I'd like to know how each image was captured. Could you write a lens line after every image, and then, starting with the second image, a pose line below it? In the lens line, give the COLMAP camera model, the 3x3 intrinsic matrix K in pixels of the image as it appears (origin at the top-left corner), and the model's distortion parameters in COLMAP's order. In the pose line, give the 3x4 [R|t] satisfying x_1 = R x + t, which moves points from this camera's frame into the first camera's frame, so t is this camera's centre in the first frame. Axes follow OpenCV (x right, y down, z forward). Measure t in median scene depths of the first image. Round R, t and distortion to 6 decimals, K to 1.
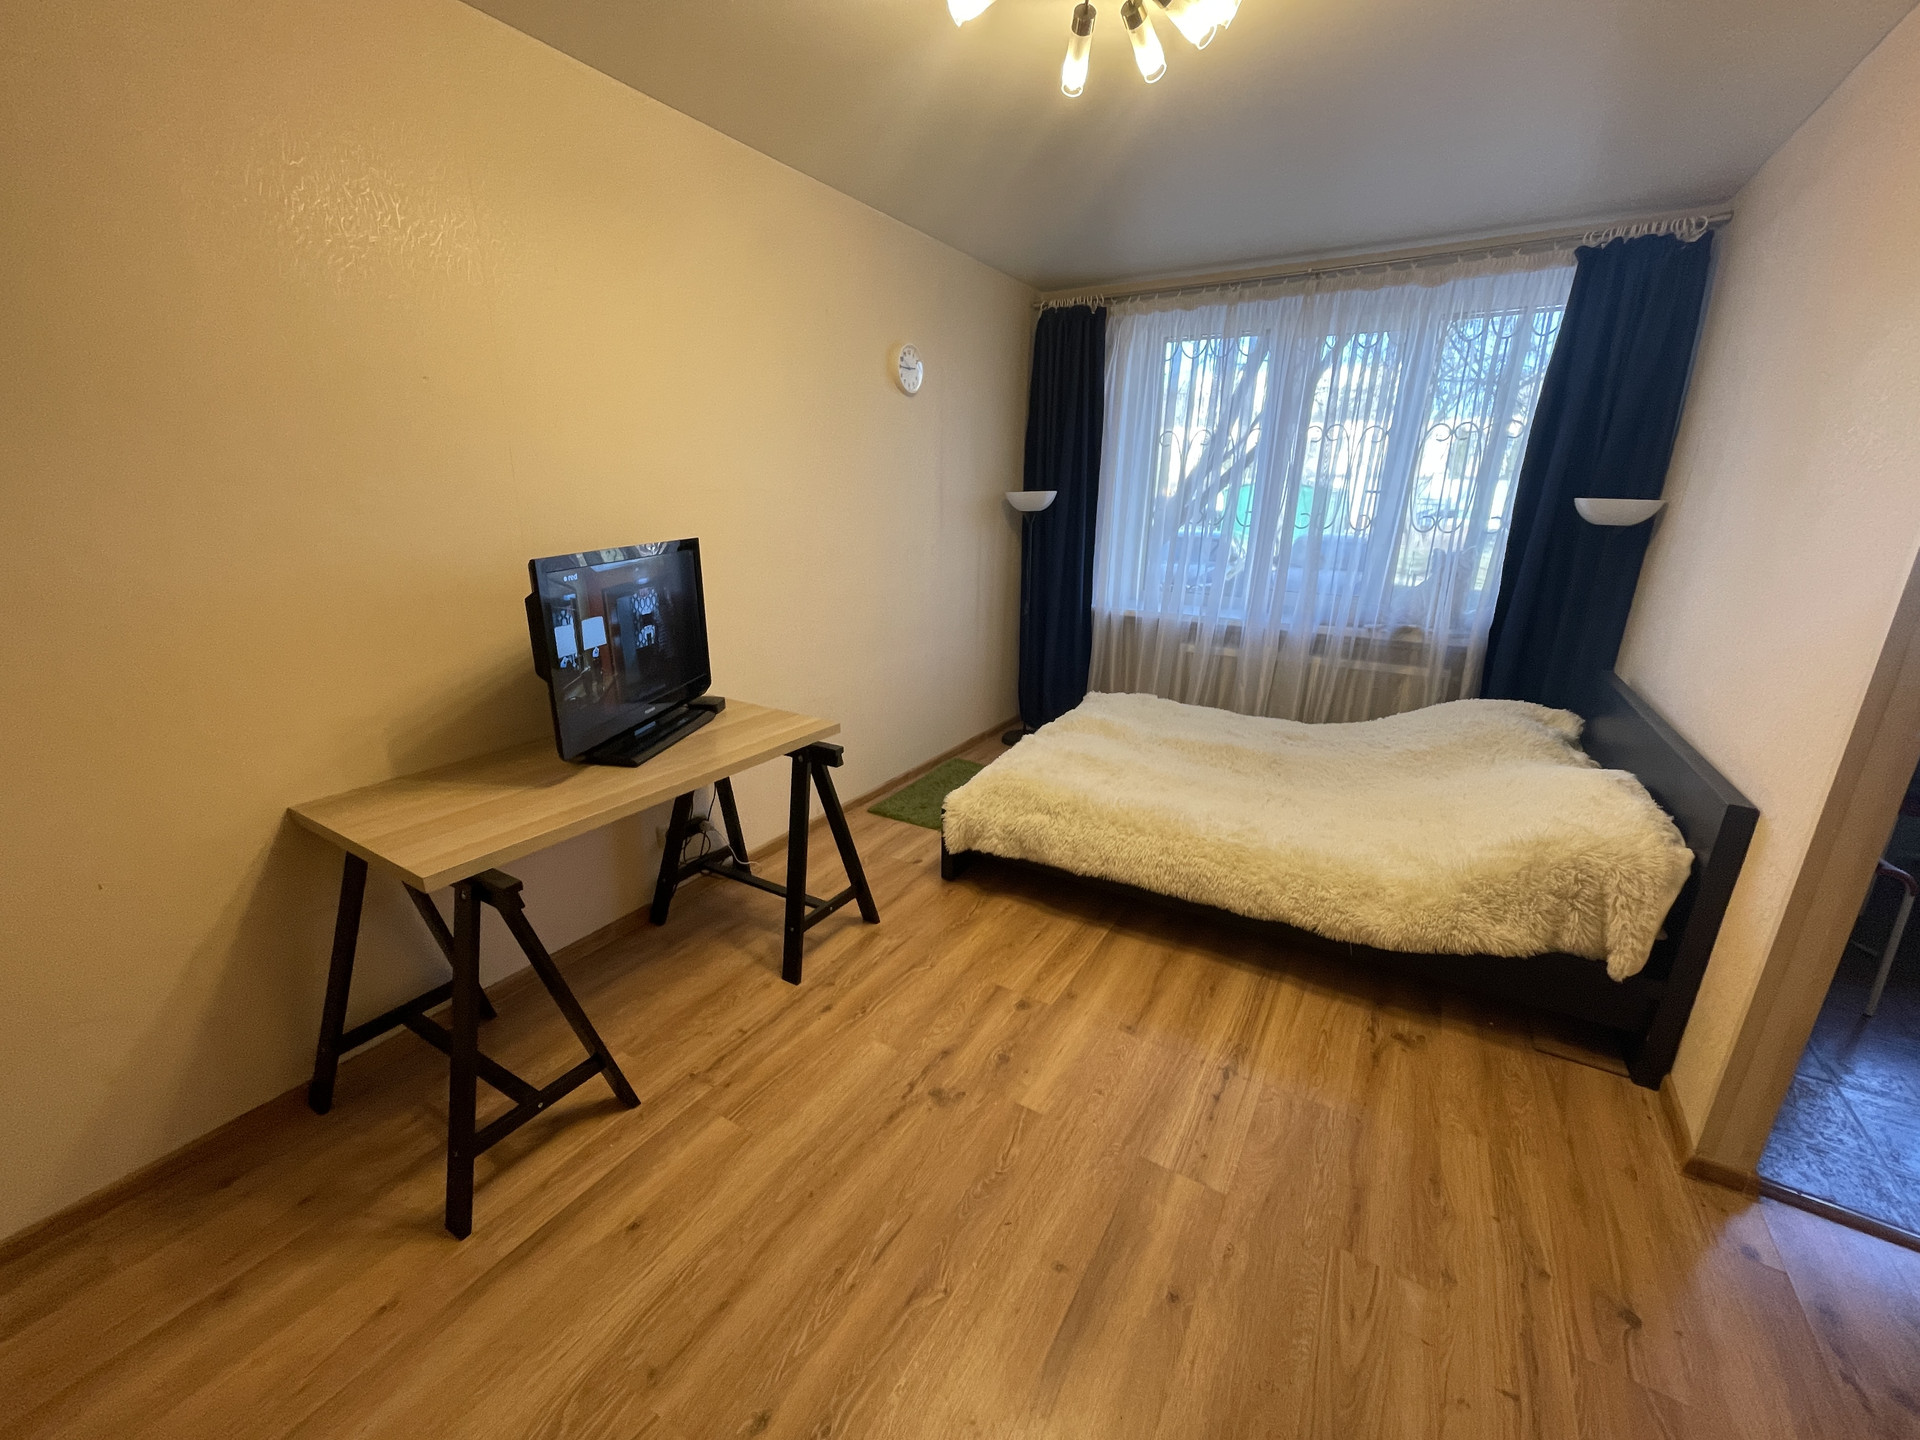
lens RADIAL K [[769.5, 0, 959.7], [0, 769.5, 728.8], [0, 0, 1]] dist [0.002038, -0.000862]
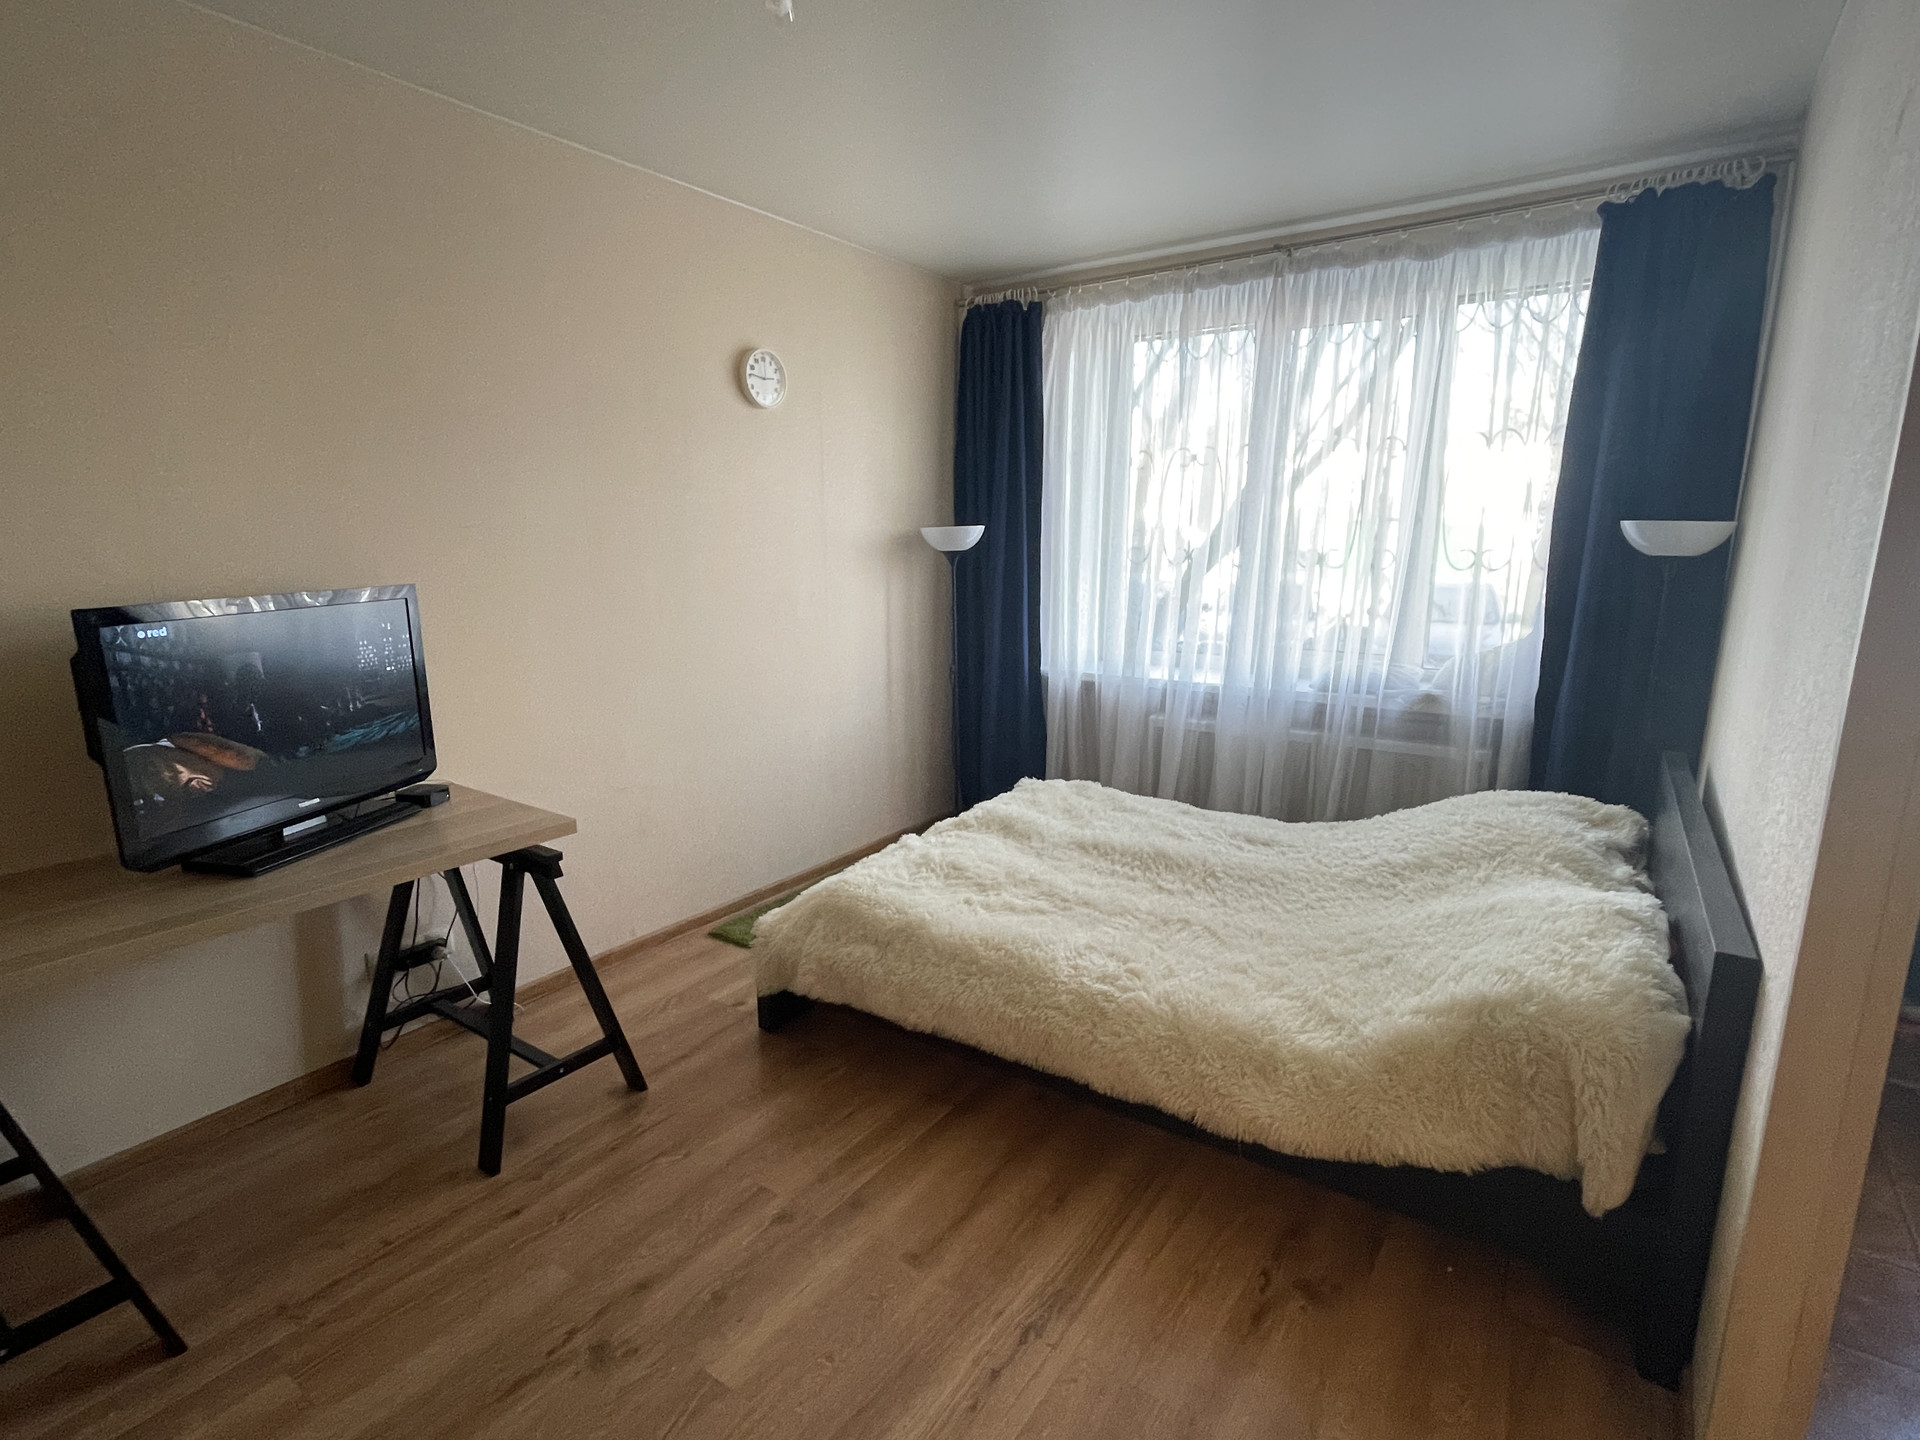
lens RADIAL K [[949.7, 0, 952.9], [0, 949.7, 730.8], [0, 0, 1]] dist [-0.002795, 0.002175]
pose [[0.997637, -0.000921, -0.068695, 0.286277], [-0.005623, 0.995461, -0.095008, -0.008542], [0.068471, 0.095170, 0.993103, 0.083797]]
